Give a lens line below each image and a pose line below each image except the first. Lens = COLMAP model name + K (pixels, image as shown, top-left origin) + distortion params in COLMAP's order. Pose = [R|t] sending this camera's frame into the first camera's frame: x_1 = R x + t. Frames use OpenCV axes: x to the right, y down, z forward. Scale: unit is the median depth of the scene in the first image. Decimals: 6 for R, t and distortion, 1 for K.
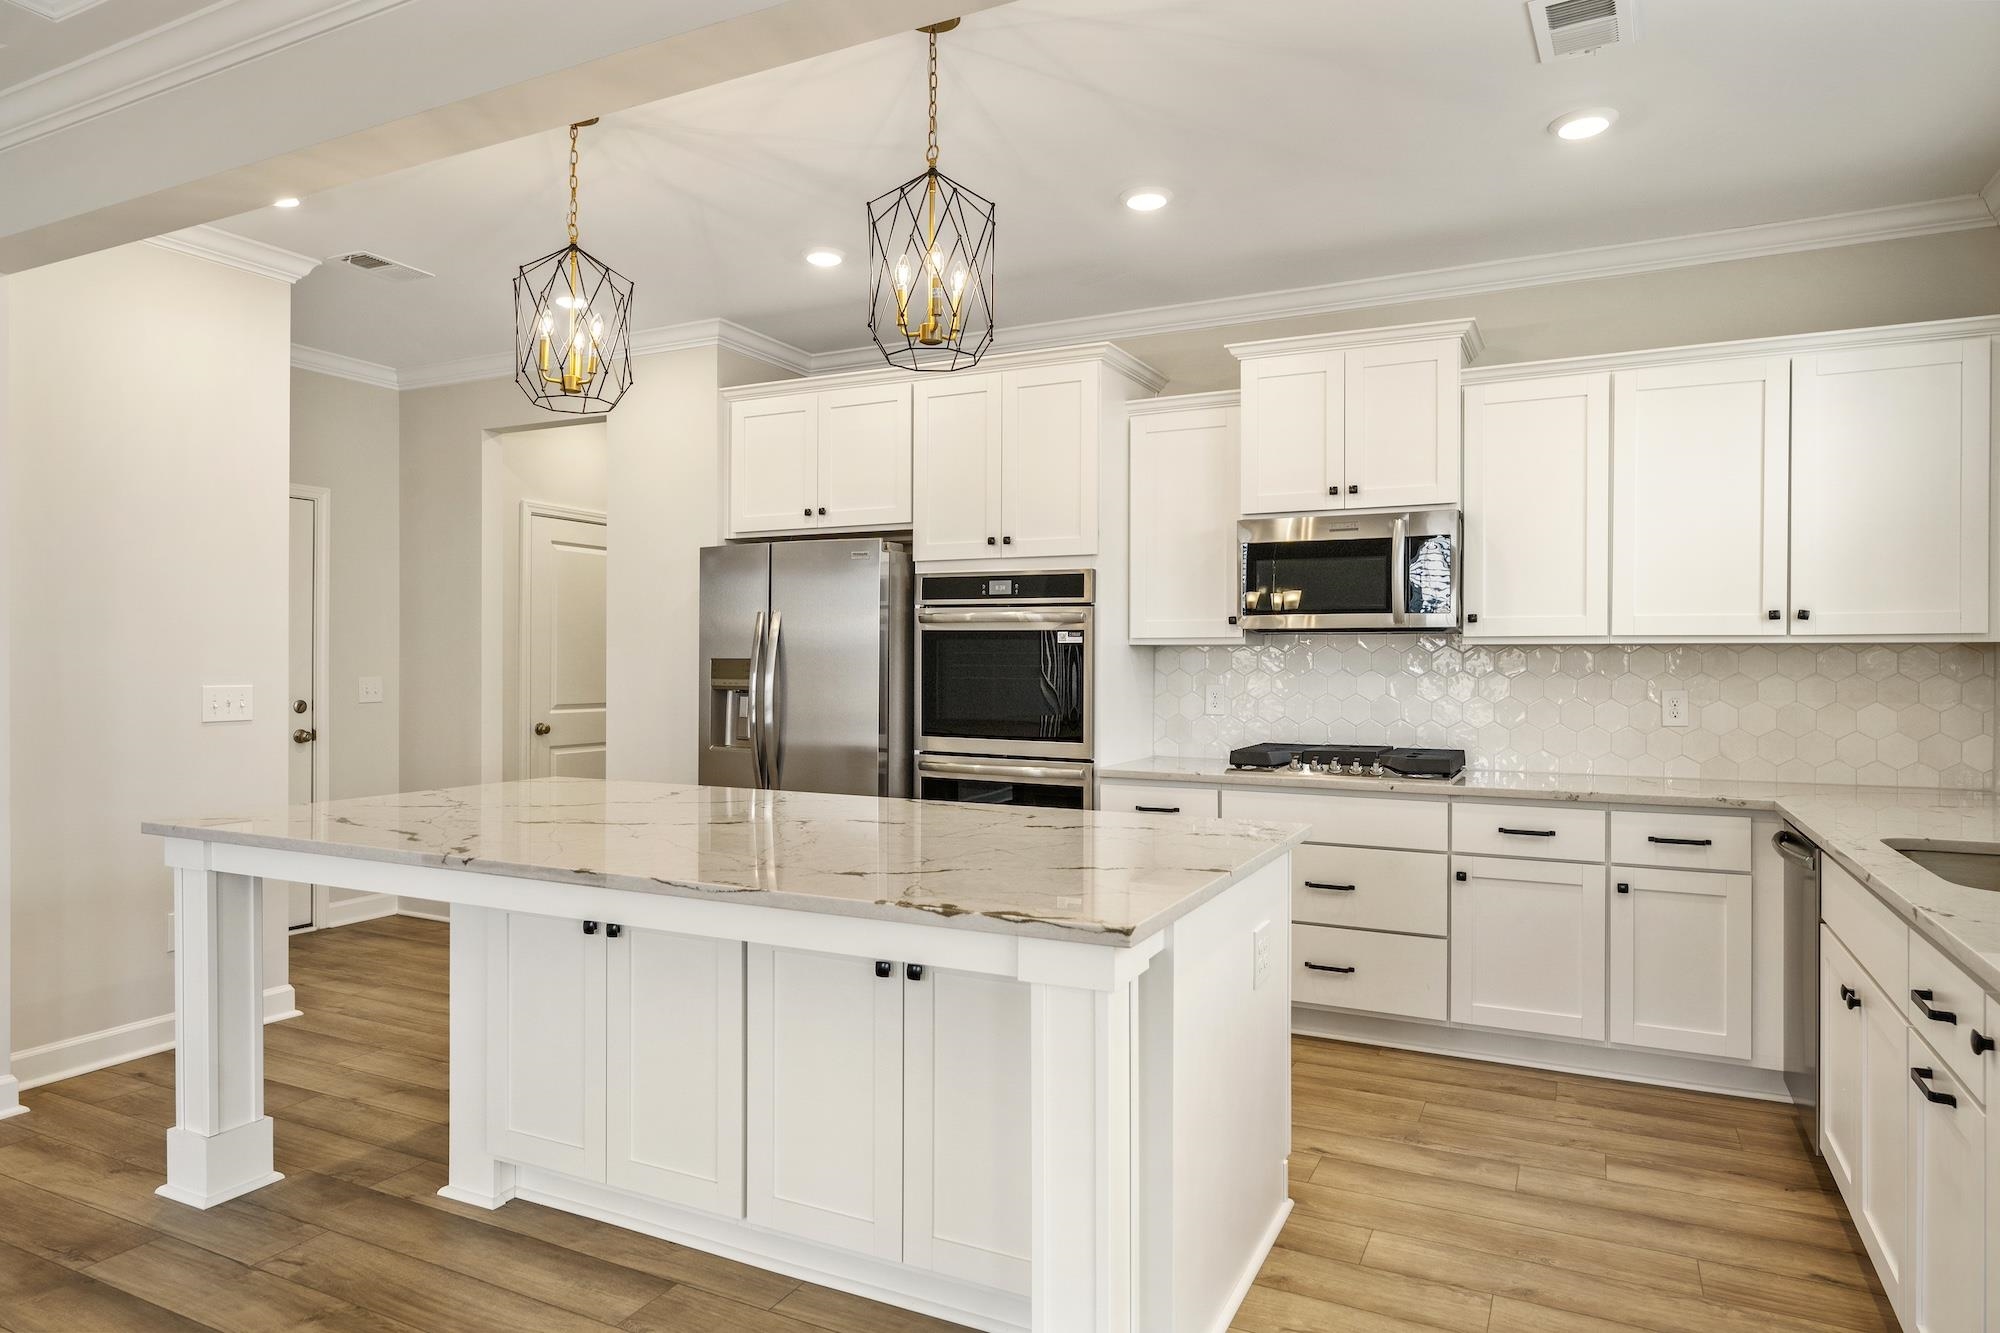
lens RADIAL K [[1192.7, 0, 1000.0], [0, 1192.7, 666.5], [0, 0, 1]] dist [-0.004113, 0.000939]
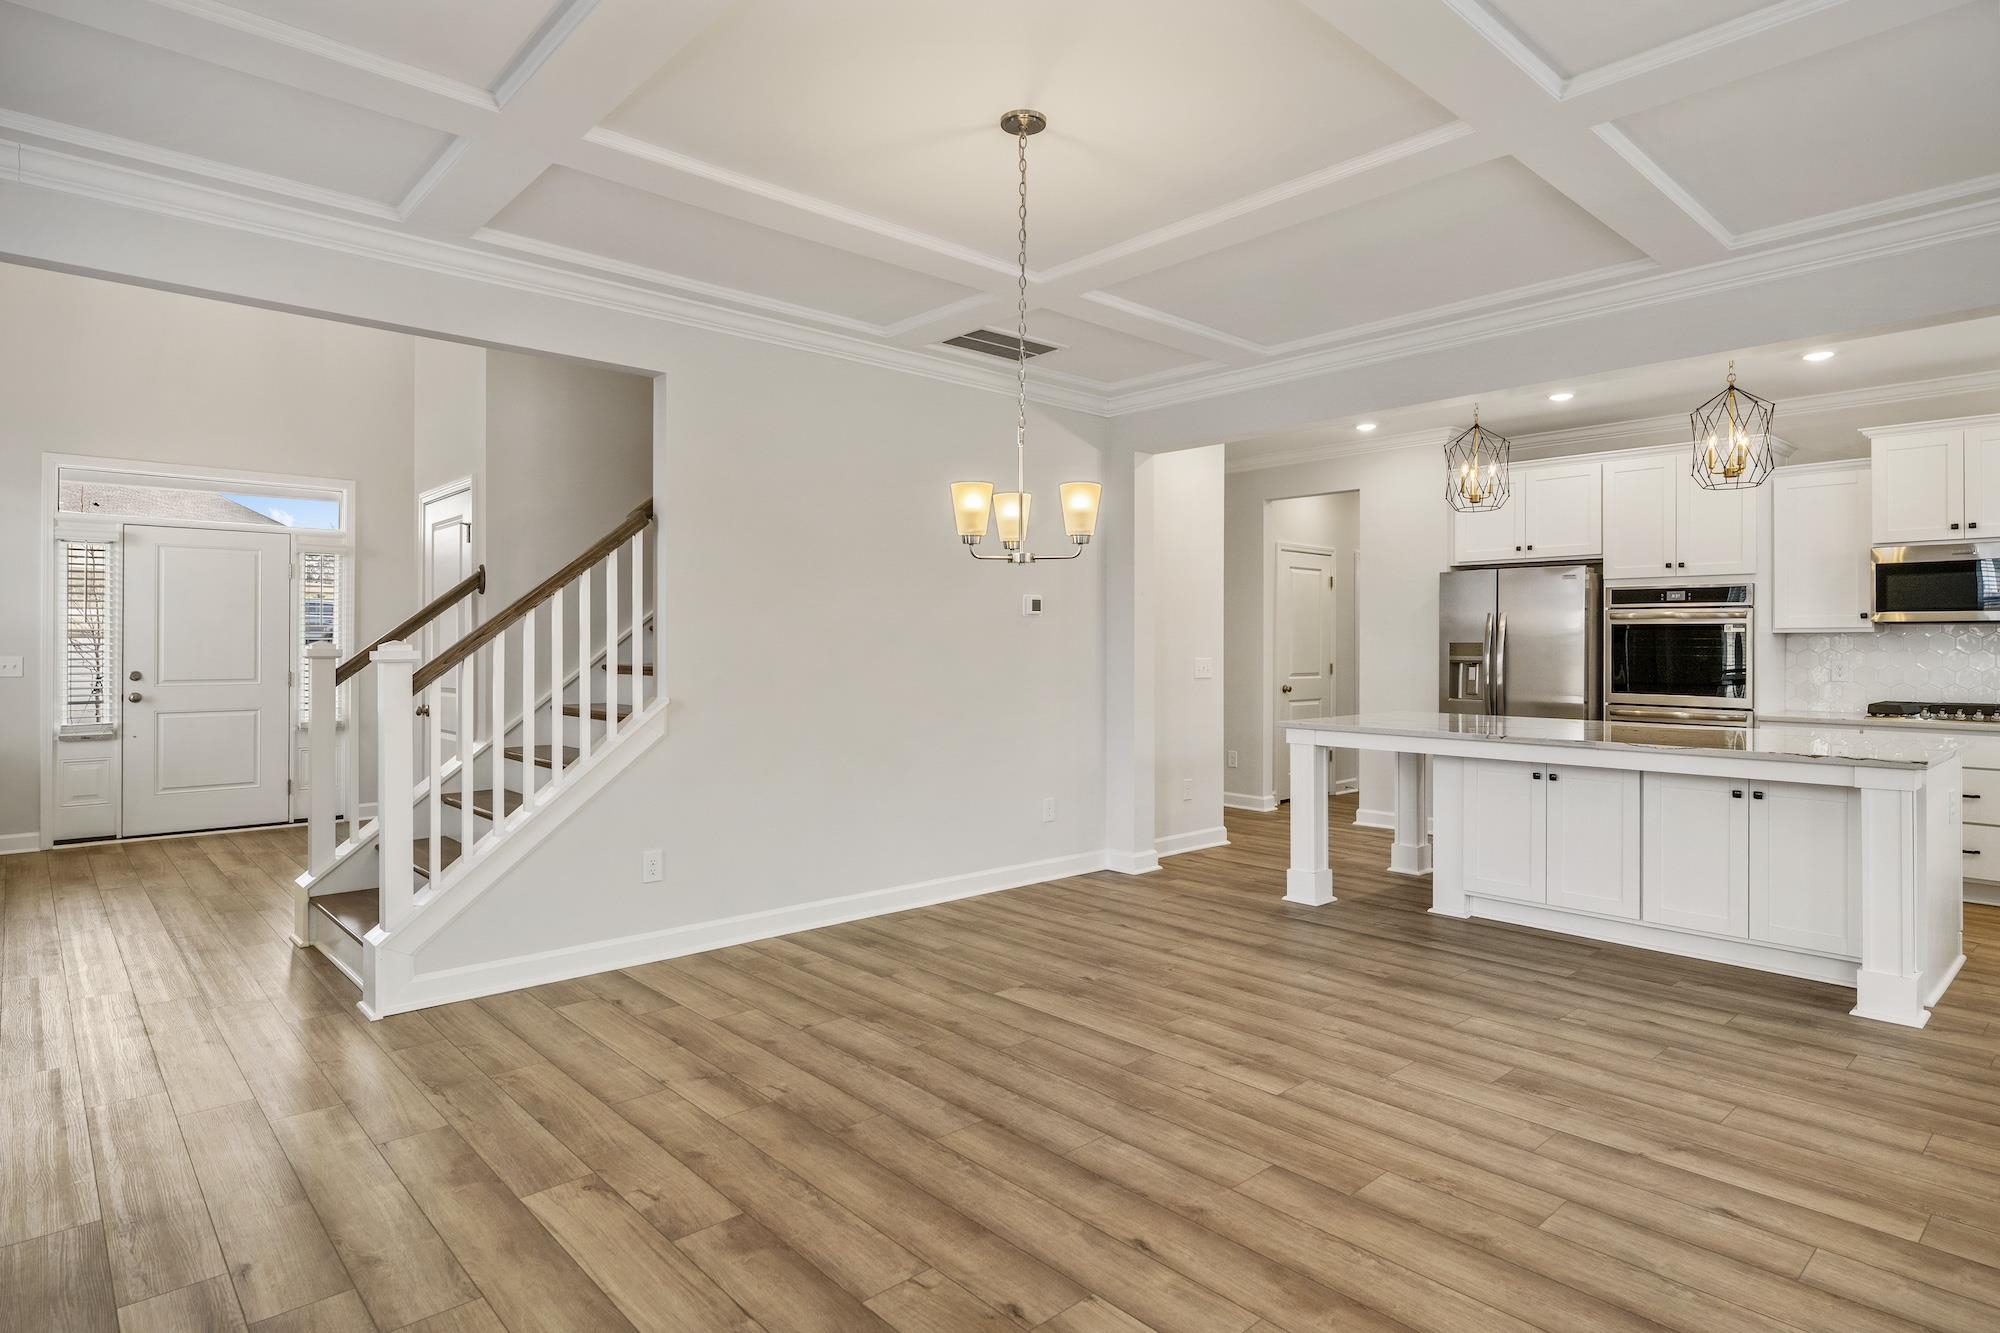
lens RADIAL K [[1083.0, 0, 996.9], [0, 1083.0, 640.2], [0, 0, 1]] dist [-0.000651, -0.001051]
pose [[0.931707, -0.003362, -0.363196, -0.313603], [0.000028, 0.999958, -0.009183, 0.003251], [0.363212, 0.008546, 0.931668, -0.620511]]
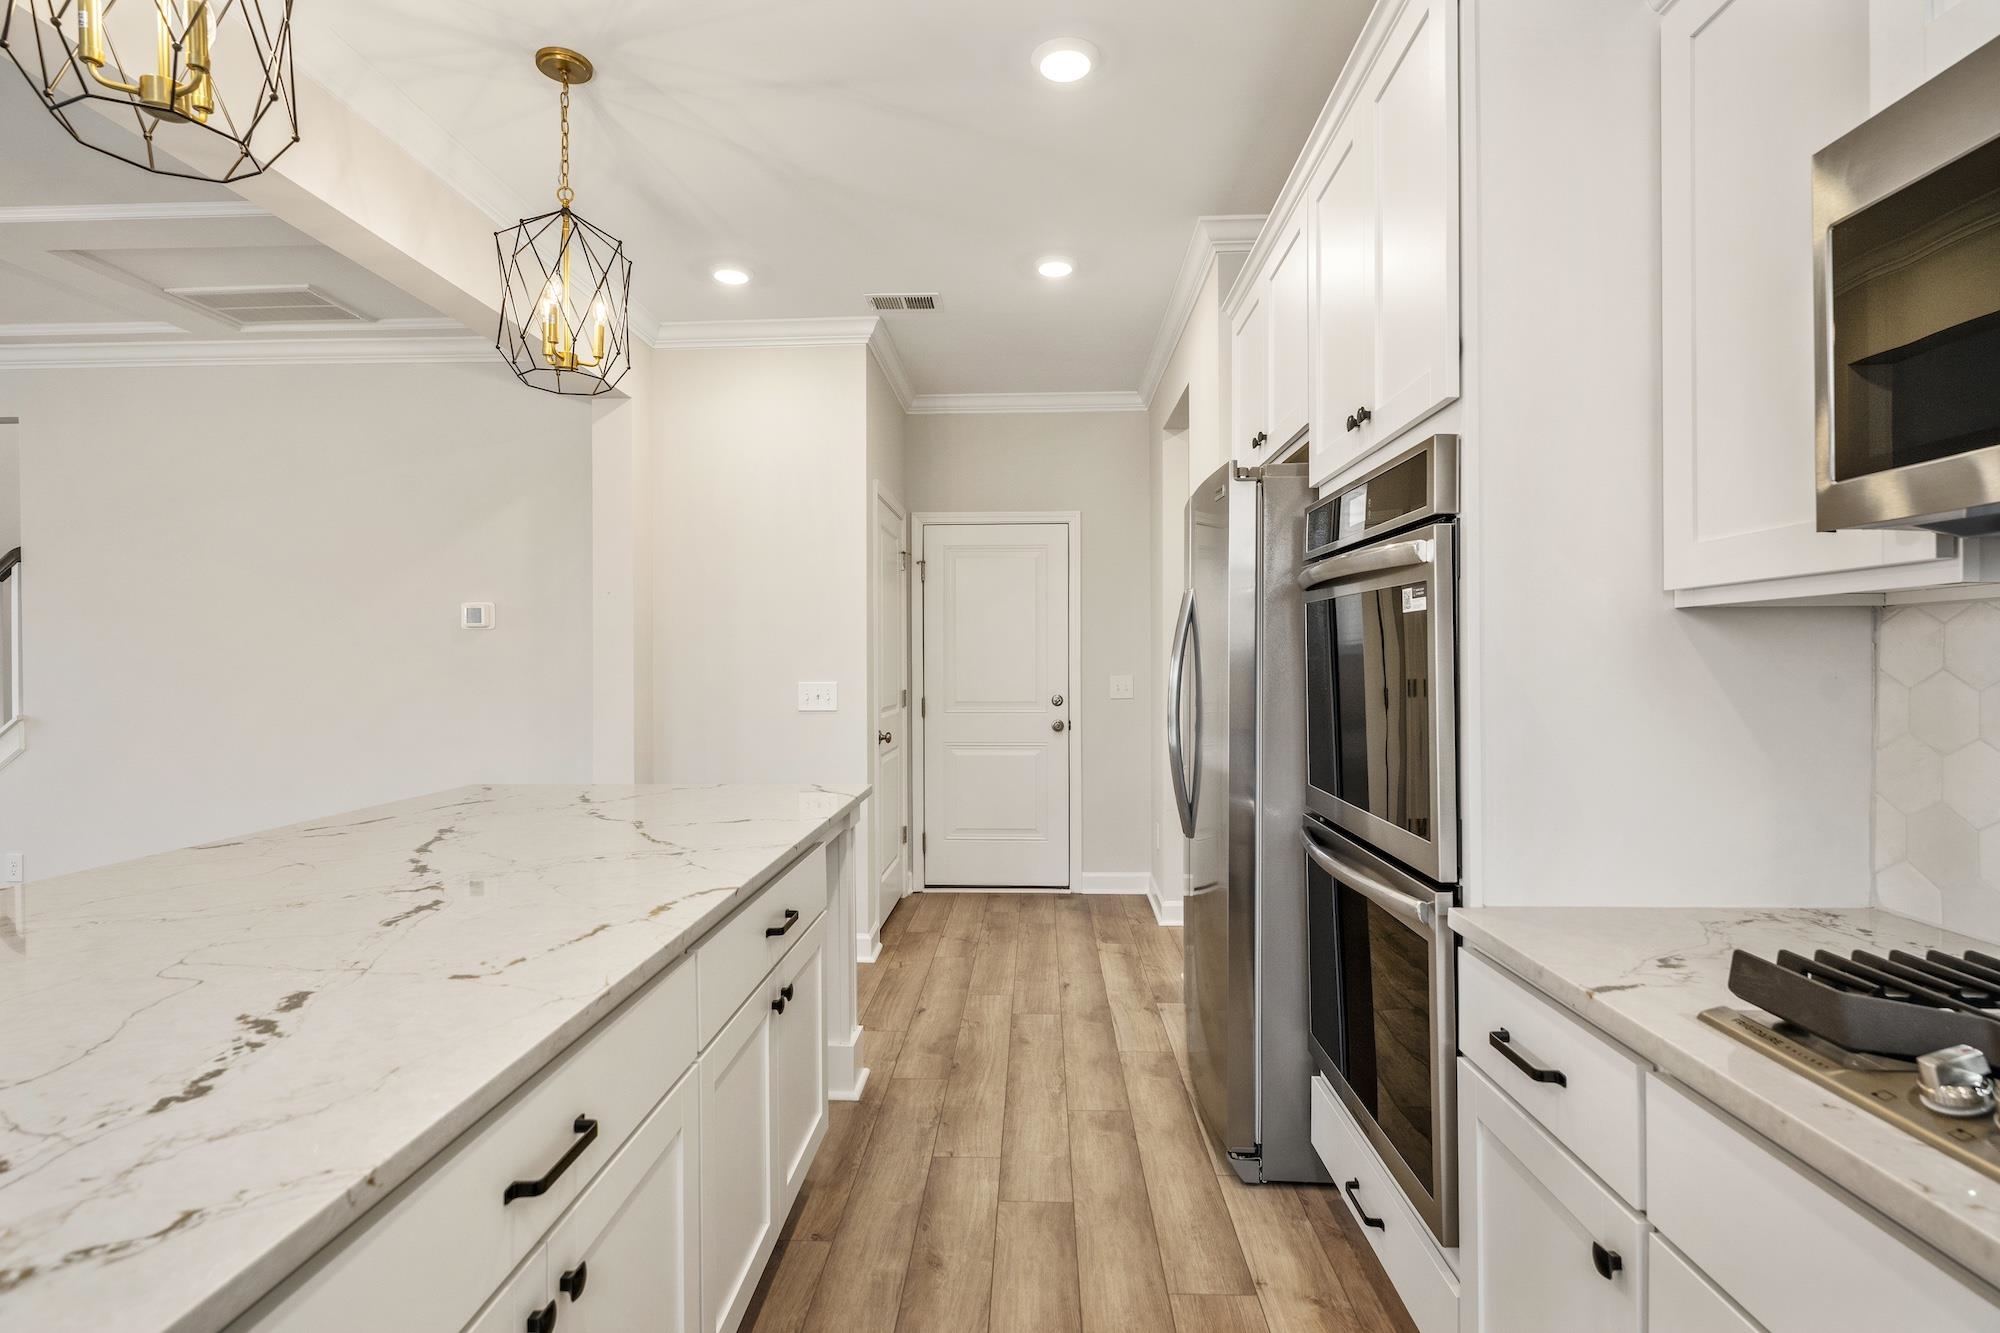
lens RADIAL K [[952.5, 0, 1000.0], [0, 952.5, 666.5], [0, 0, 1]] dist [-0.000161, 0.000070]
pose [[0.407445, -0.001799, -0.913228, 0.316638], [0.001761, 0.999998, -0.001184, 0.000934], [0.913228, -0.001125, 0.407447, 0.709691]]
